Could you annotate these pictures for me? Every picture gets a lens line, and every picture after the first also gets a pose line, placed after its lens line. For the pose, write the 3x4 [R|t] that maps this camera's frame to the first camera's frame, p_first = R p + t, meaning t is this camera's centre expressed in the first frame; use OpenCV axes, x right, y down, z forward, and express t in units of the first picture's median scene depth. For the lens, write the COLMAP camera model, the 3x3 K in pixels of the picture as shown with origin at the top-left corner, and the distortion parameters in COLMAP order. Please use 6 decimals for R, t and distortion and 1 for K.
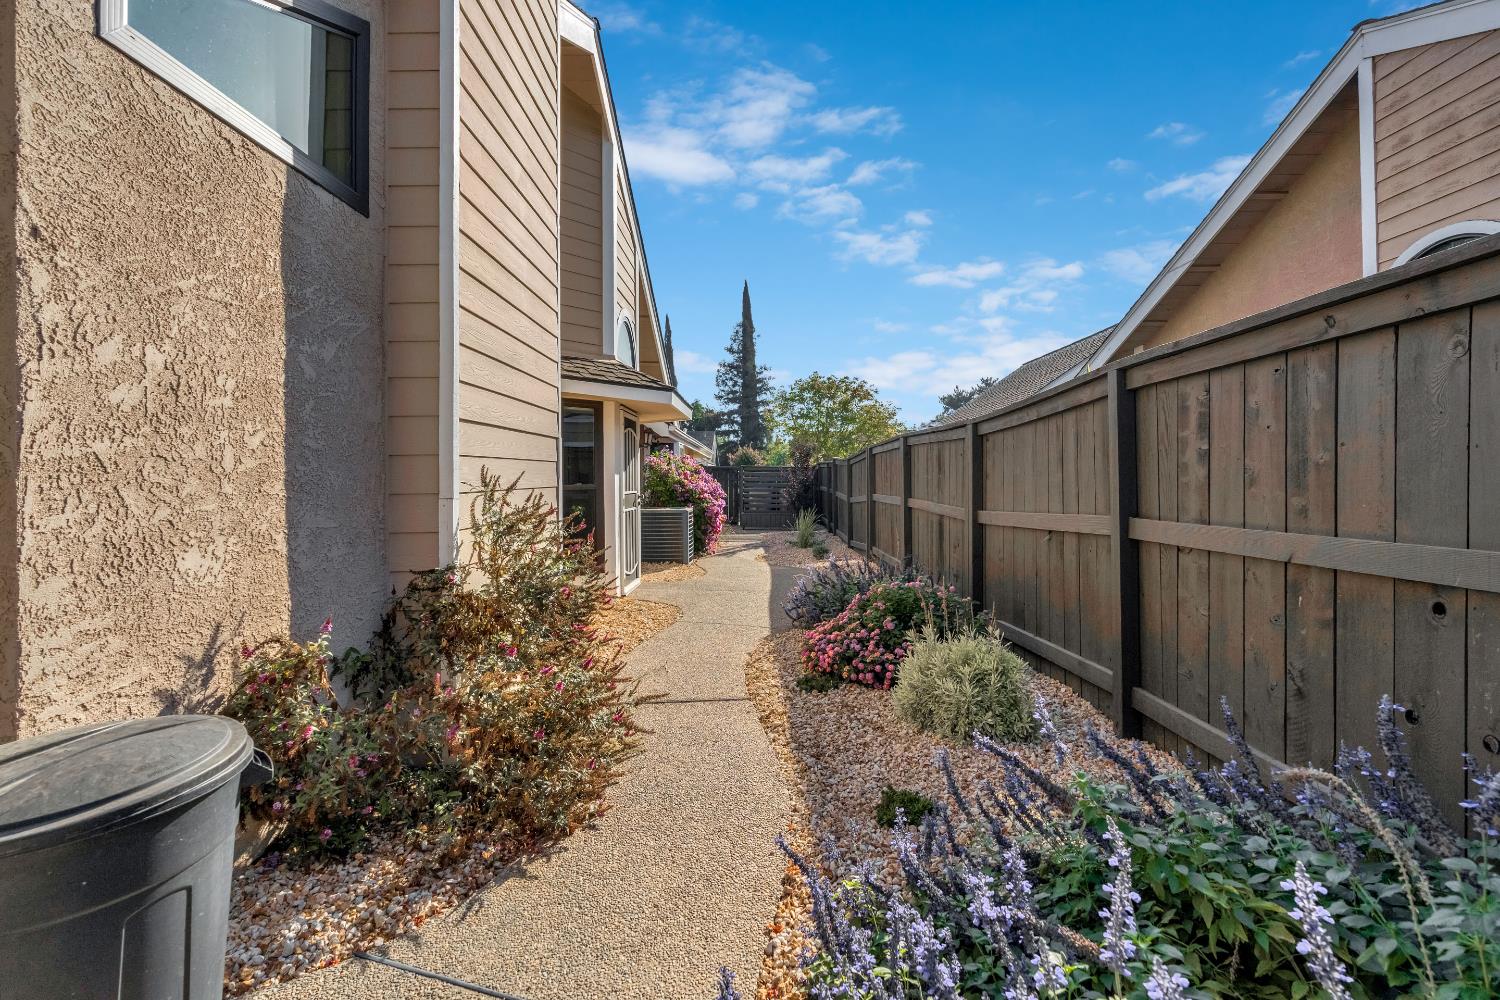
lens RADIAL K [[681.0, 0, 742.9], [0, 681.0, 473.4], [0, 0, 1]] dist [-0.013264, 0.005701]
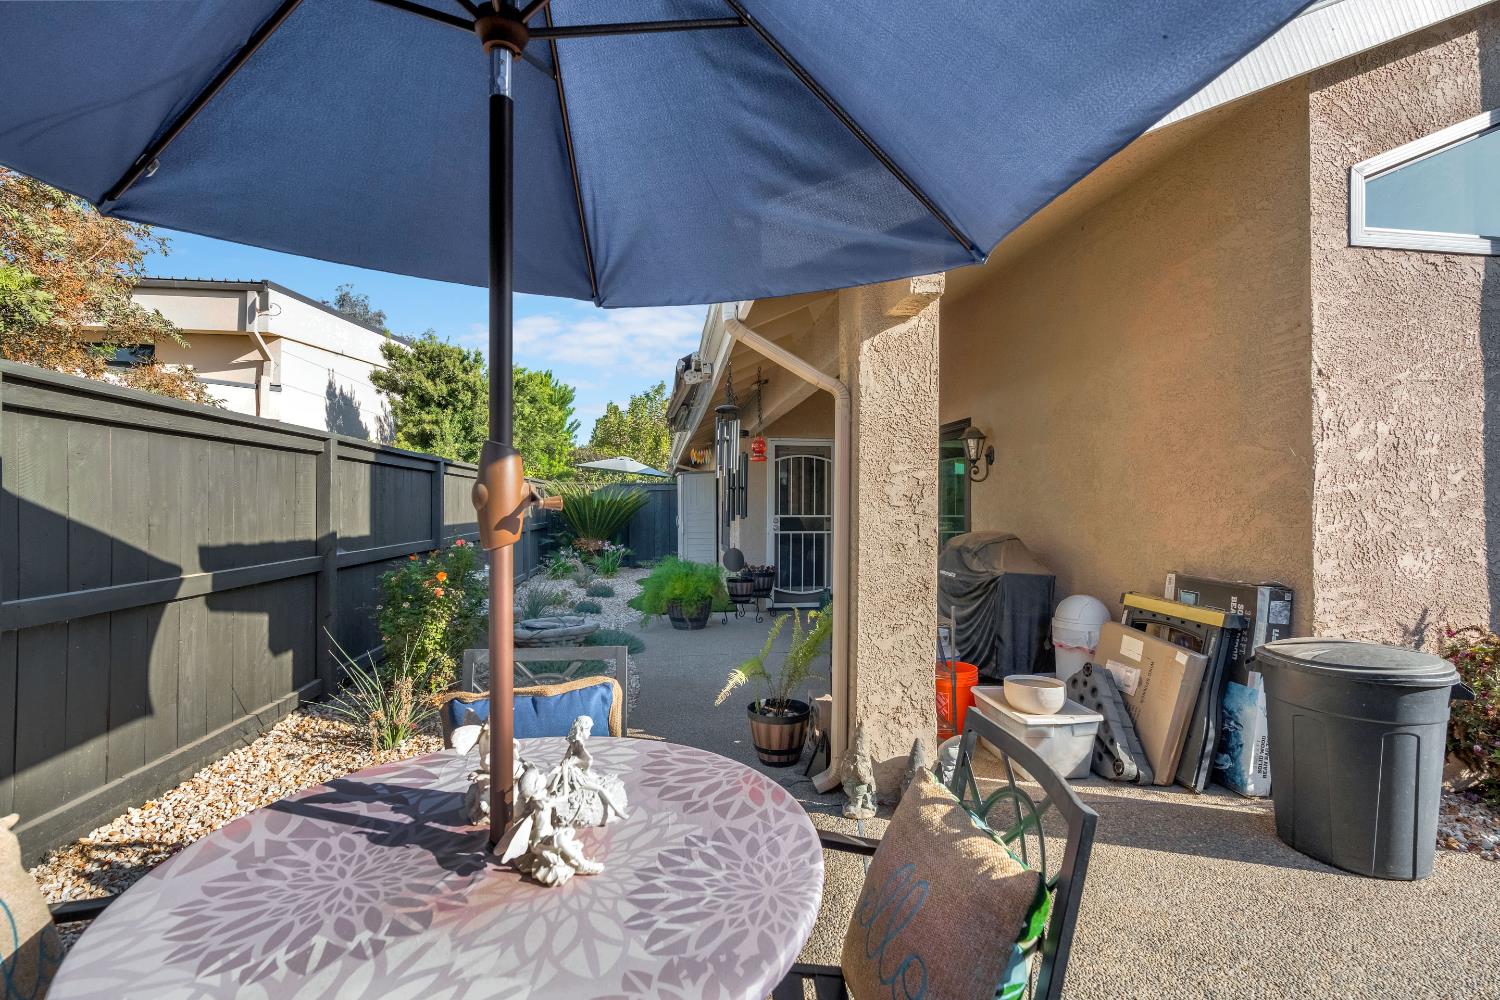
lens RADIAL K [[681.0, 0, 752.7], [0, 681.0, 496.6], [0, 0, 1]] dist [-0.013264, 0.005701]
pose [[0.152351, -0.003690, -0.988320, 0.435586], [-0.001384, 0.999991, -0.003946, -0.004345], [0.988325, 0.001969, 0.152344, -0.650698]]
